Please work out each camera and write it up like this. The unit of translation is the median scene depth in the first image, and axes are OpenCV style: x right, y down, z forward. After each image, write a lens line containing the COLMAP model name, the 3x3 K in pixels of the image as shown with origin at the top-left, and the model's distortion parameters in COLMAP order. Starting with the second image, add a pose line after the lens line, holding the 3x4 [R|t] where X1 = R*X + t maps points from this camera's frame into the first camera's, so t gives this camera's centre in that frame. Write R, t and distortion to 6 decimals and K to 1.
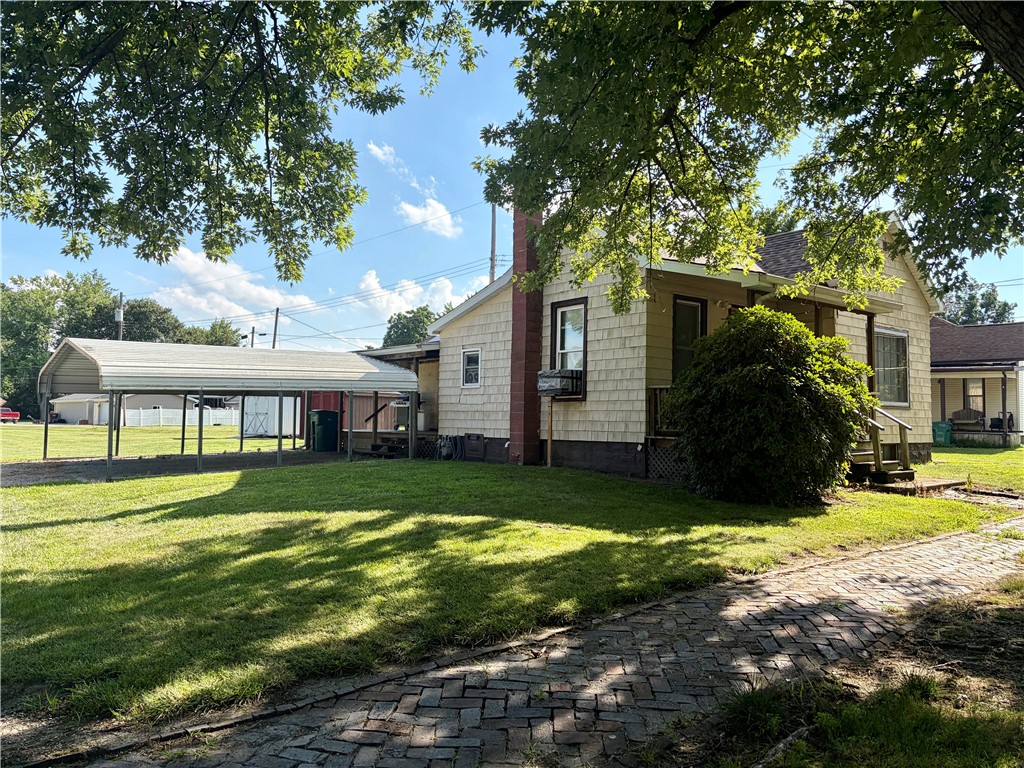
lens RADIAL K [[783.3, 0, 510.8], [0, 783.3, 380.6], [0, 0, 1]] dist [0.048453, -0.032431]
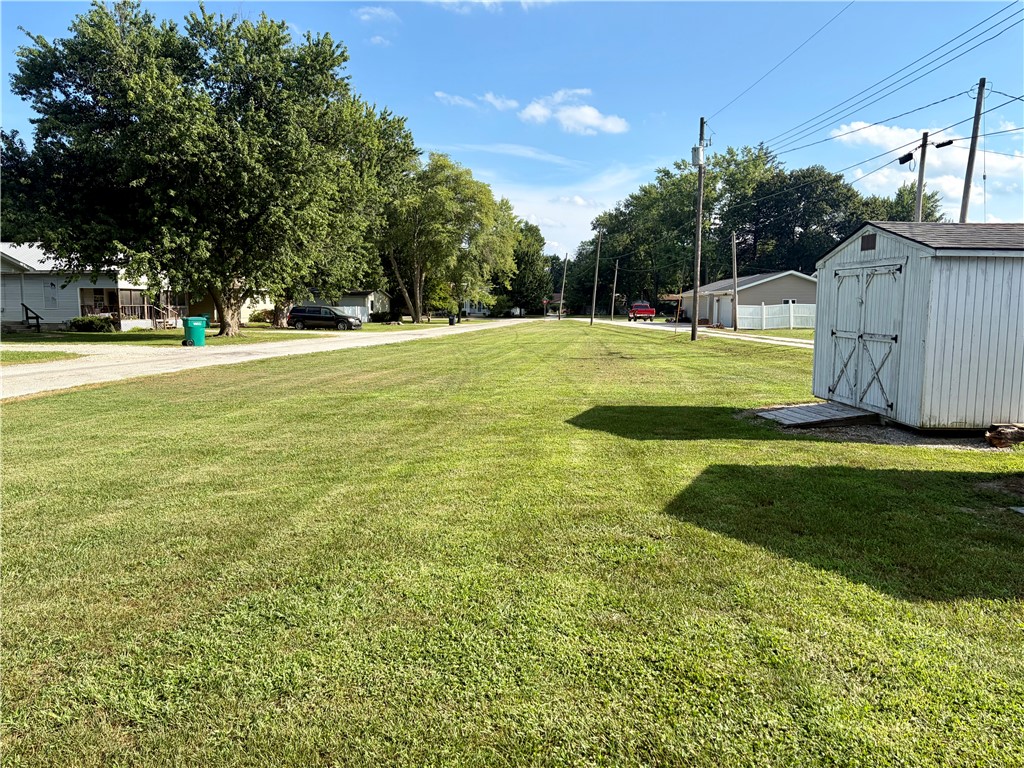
lens RADIAL K [[783.3, 0, 513.5], [0, 783.3, 384.1], [0, 0, 1]] dist [0.048453, -0.032431]
pose [[0.675962, 0.062110, -0.734314, -0.056870], [0.043854, 0.991286, 0.124214, 0.005376], [0.735630, -0.116167, 0.667348, 0.204788]]
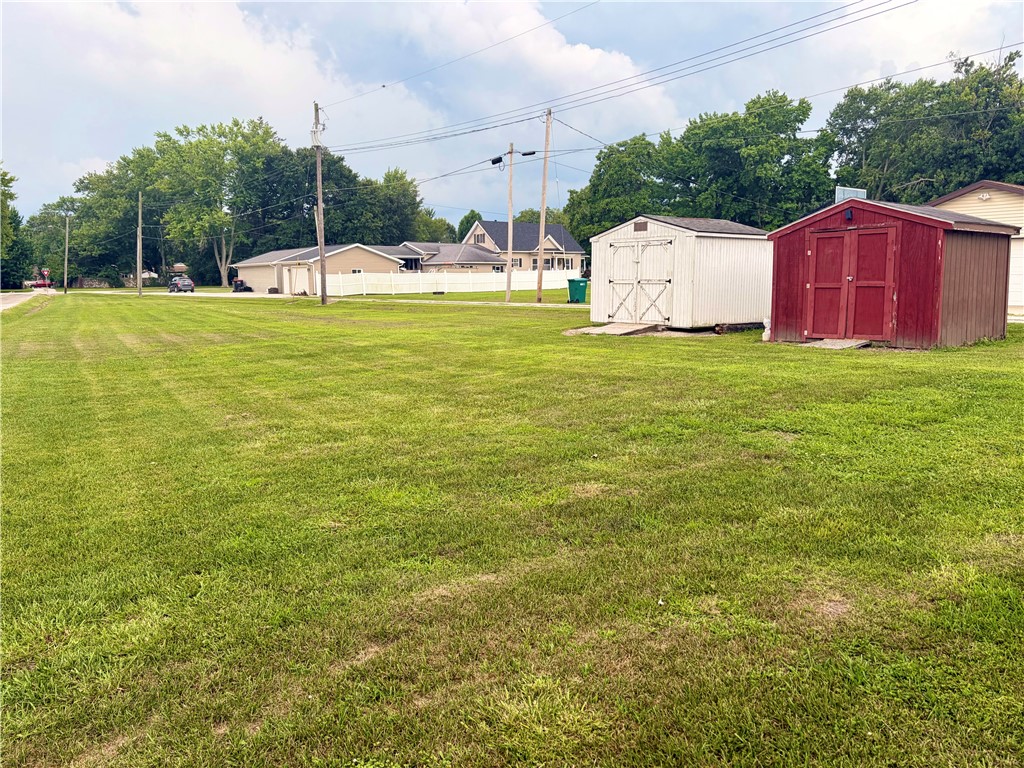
lens RADIAL K [[783.3, 0, 516.3], [0, 783.3, 382.4], [0, 0, 1]] dist [0.048453, -0.032431]
pose [[0.984114, 0.000675, -0.177536, -0.089559], [0.031834, 0.983114, 0.180201, 0.004002], [0.174660, -0.182991, 0.967475, 0.144147]]
